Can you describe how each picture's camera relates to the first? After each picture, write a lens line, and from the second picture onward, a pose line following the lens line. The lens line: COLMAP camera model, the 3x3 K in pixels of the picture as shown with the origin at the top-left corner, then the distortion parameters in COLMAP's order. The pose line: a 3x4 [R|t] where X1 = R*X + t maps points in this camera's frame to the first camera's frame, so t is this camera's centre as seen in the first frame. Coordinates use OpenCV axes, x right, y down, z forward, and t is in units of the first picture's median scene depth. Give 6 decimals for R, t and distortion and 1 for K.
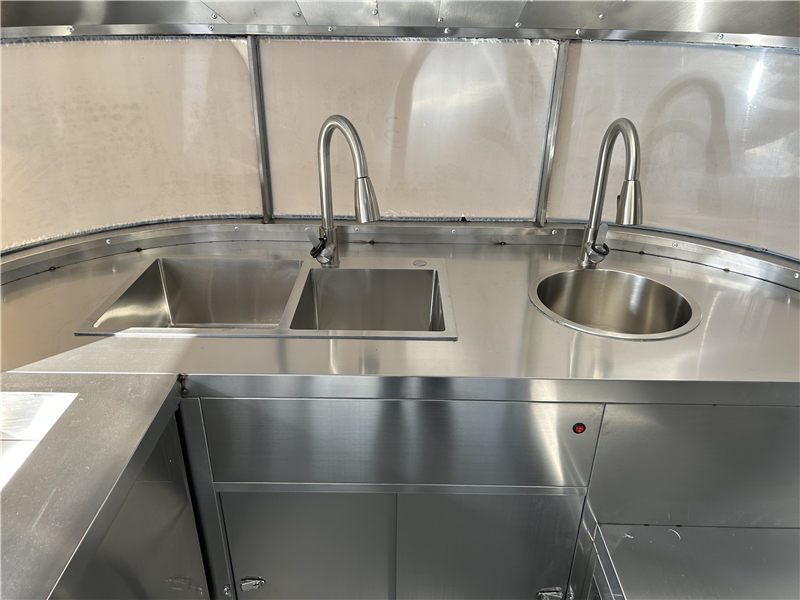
lens RADIAL K [[591.4, 0, 396.7], [0, 591.4, 296.0], [0, 0, 1]] dist [0.032801, 0.012849]
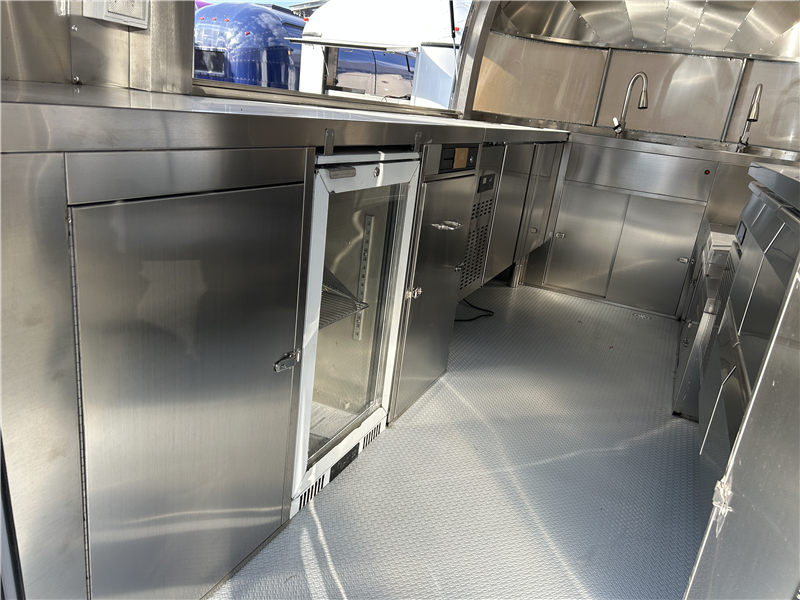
lens RADIAL K [[597.5, 0, 393.2], [0, 597.5, 304.6], [0, 0, 1]] dist [0.044649, -0.043837]
pose [[0.903126, 0.227433, -0.364195, 0.106412], [-0.283082, 0.953134, -0.106768, 1.129521], [0.322844, 0.199522, 0.925182, -1.453686]]
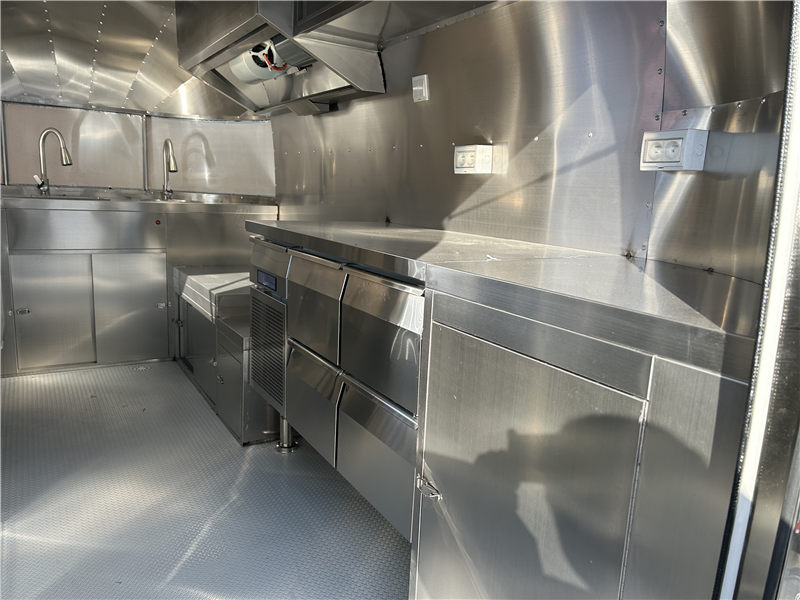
lens RADIAL K [[597.5, 0, 394.8], [0, 597.5, 304.2], [0, 0, 1]] dist [0.044649, -0.043837]
pose [[0.849899, -0.069548, 0.522336, -0.215382], [0.198415, 0.960534, -0.194949, 1.065728], [-0.488164, 0.269326, 0.830156, -1.464614]]
